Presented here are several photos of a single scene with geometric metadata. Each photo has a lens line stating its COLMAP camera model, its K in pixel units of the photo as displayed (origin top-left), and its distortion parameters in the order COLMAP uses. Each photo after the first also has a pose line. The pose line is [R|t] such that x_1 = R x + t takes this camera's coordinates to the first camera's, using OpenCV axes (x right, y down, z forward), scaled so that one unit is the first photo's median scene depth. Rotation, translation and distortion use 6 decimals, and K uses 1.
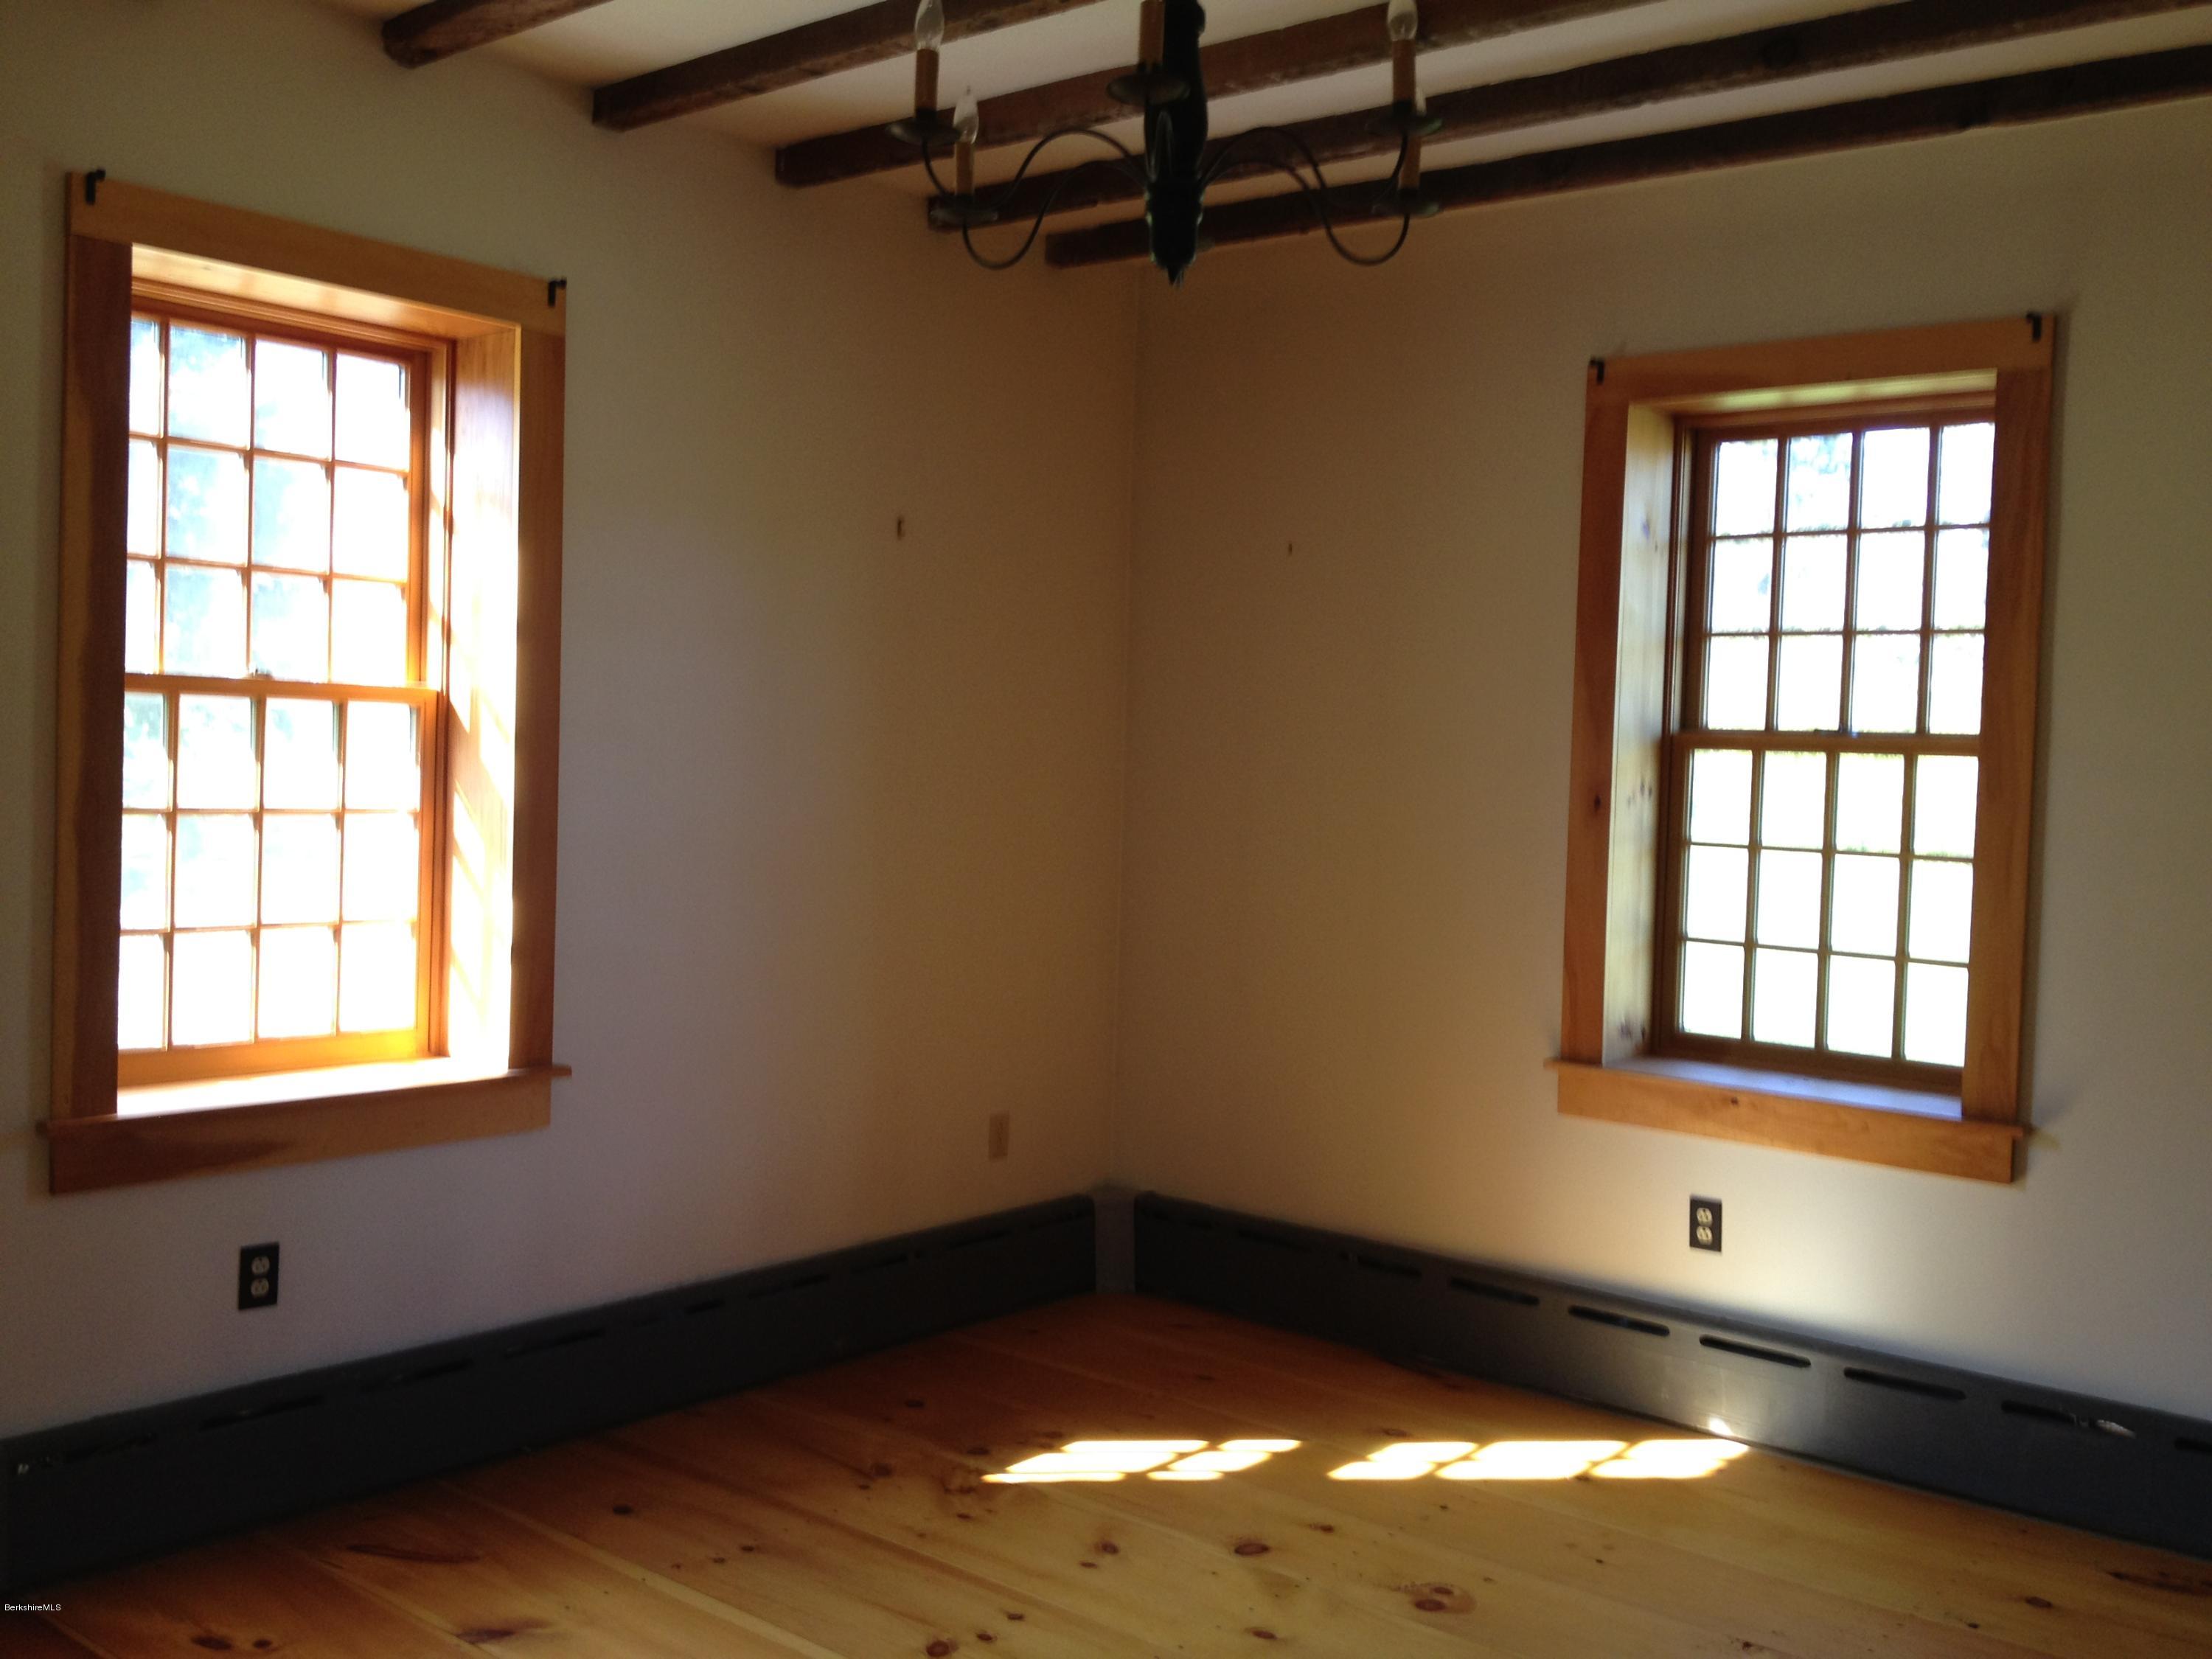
lens RADIAL K [[2123.2, 0, 1106.0], [0, 2123.2, 829.5], [0, 0, 1]] dist [0.044442, -0.010318]
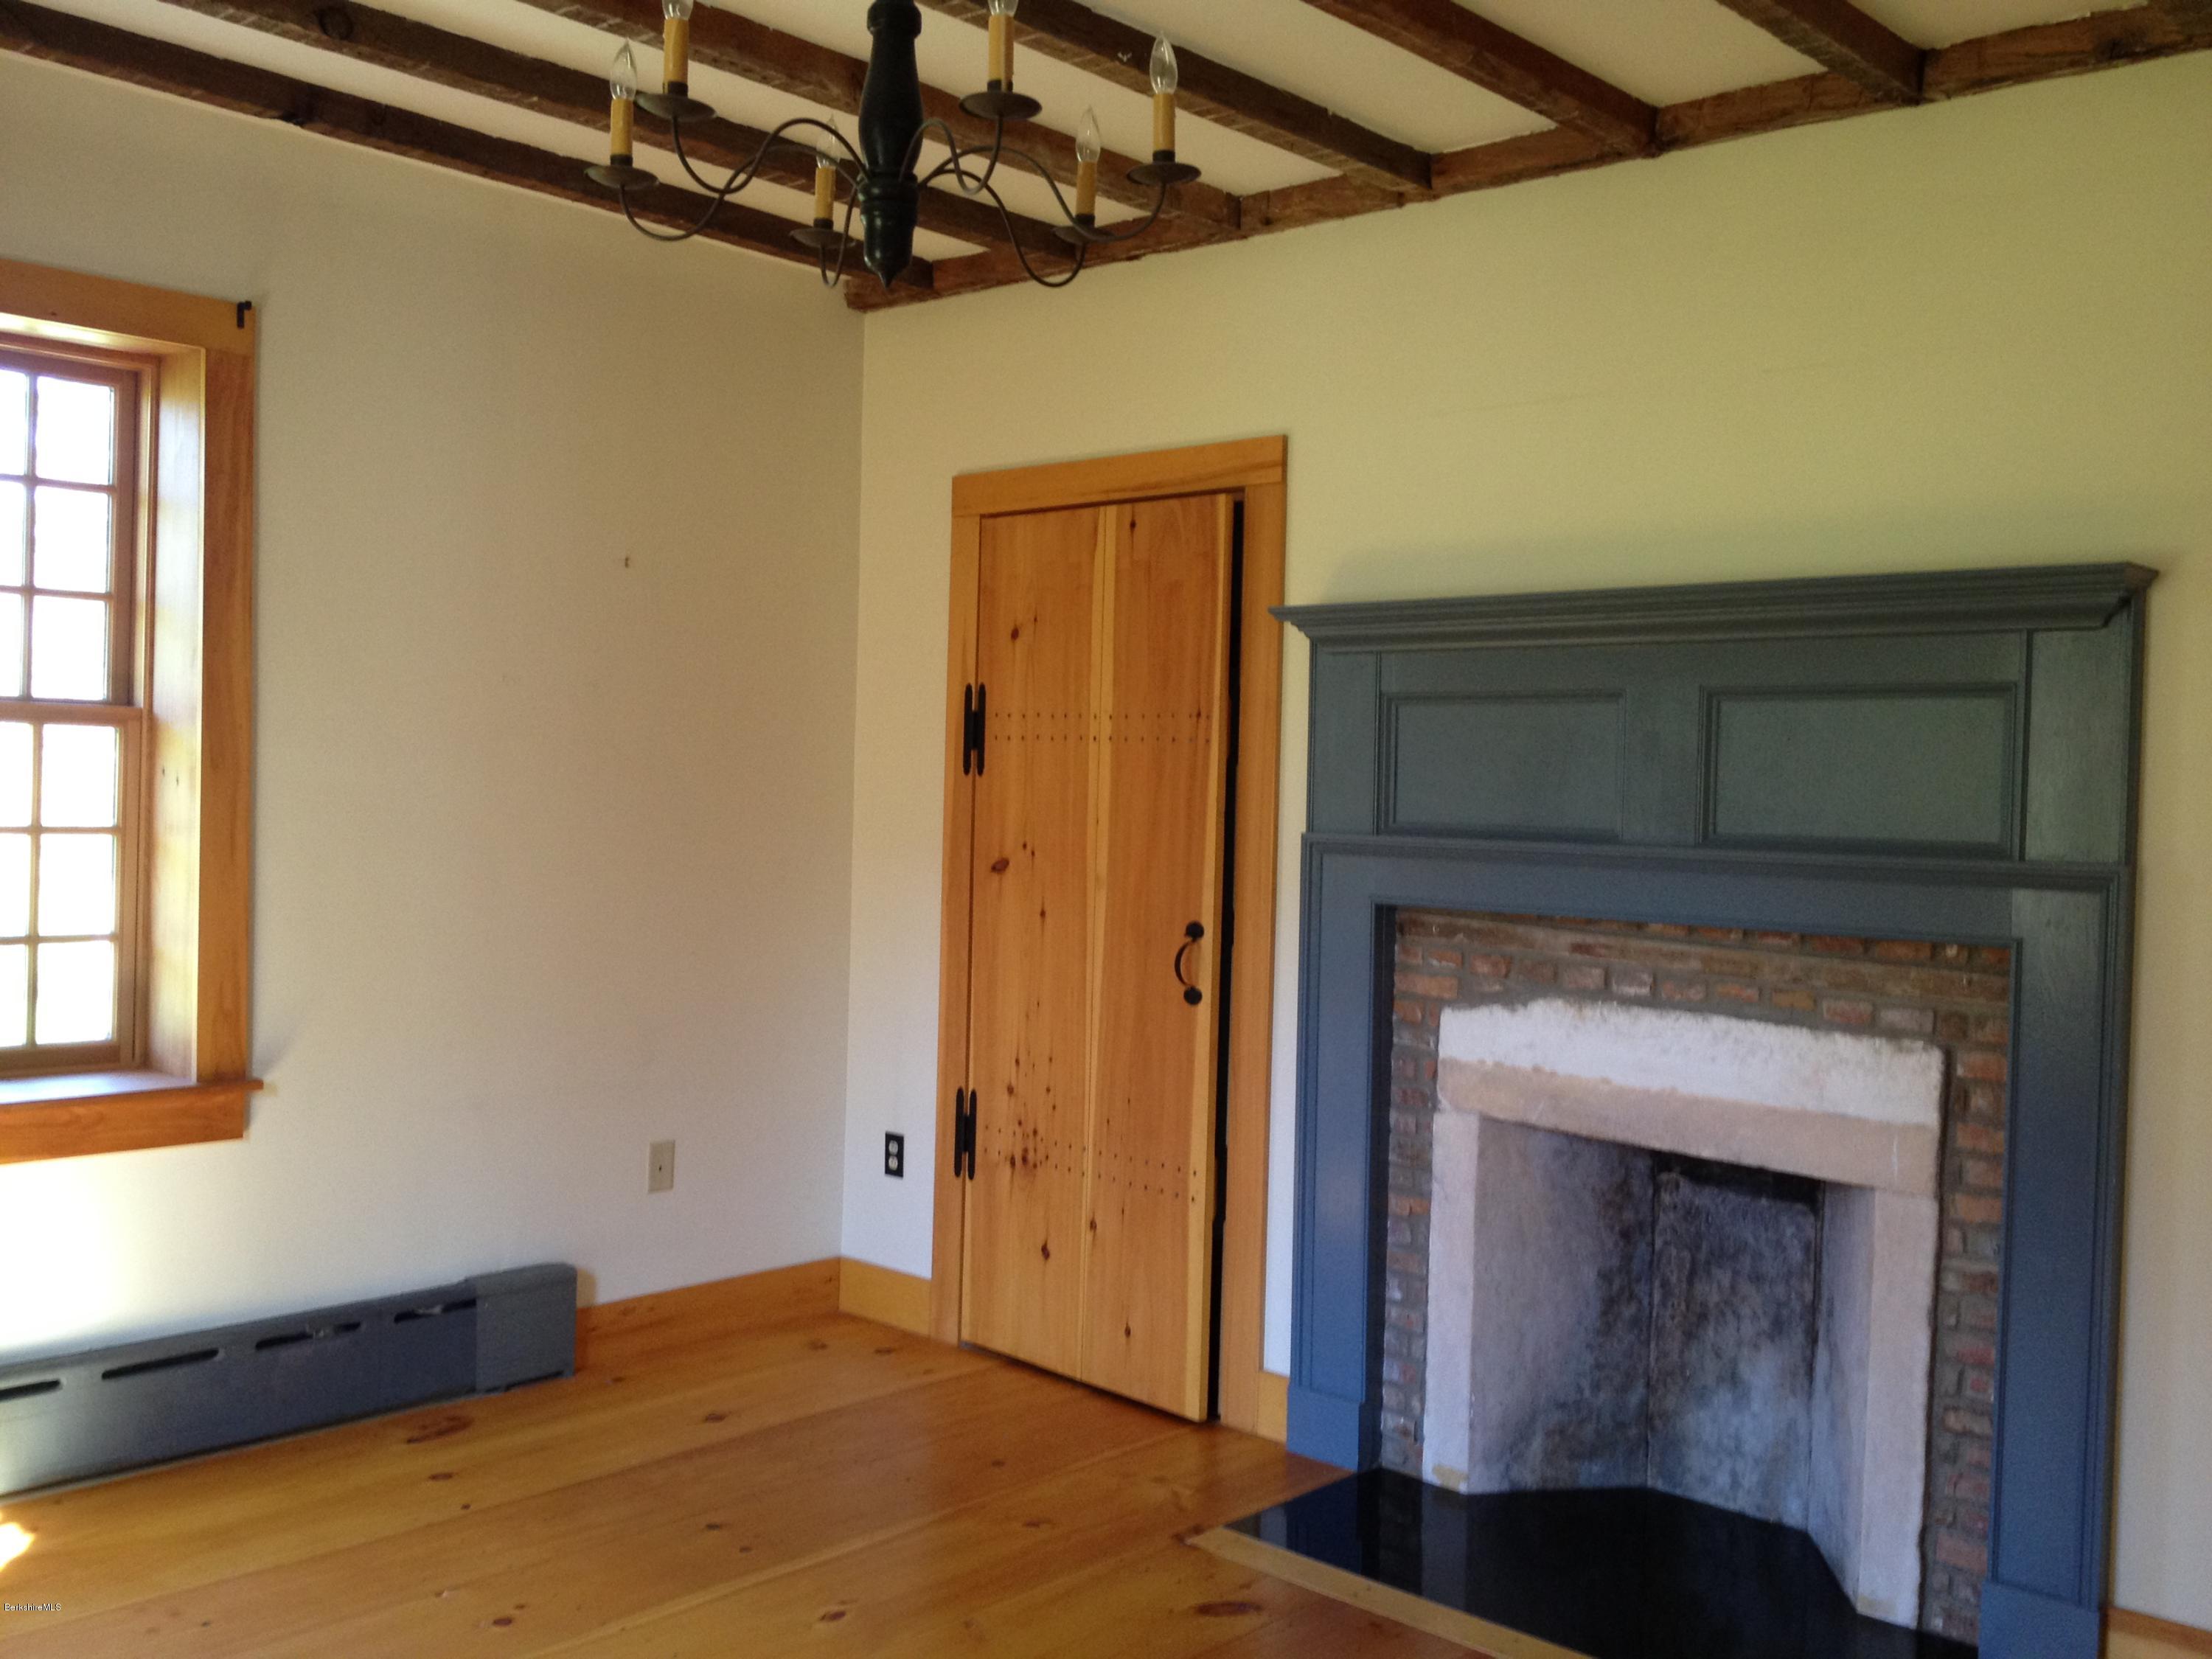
lens RADIAL K [[2123.2, 0, 1106.0], [0, 2123.2, 829.5], [0, 0, 1]] dist [0.044442, -0.010318]
pose [[0.036272, -0.058288, 0.997641, -0.596820], [0.004302, 0.998297, 0.058170, -0.043760], [-0.999333, 0.002182, 0.036461, 0.537492]]
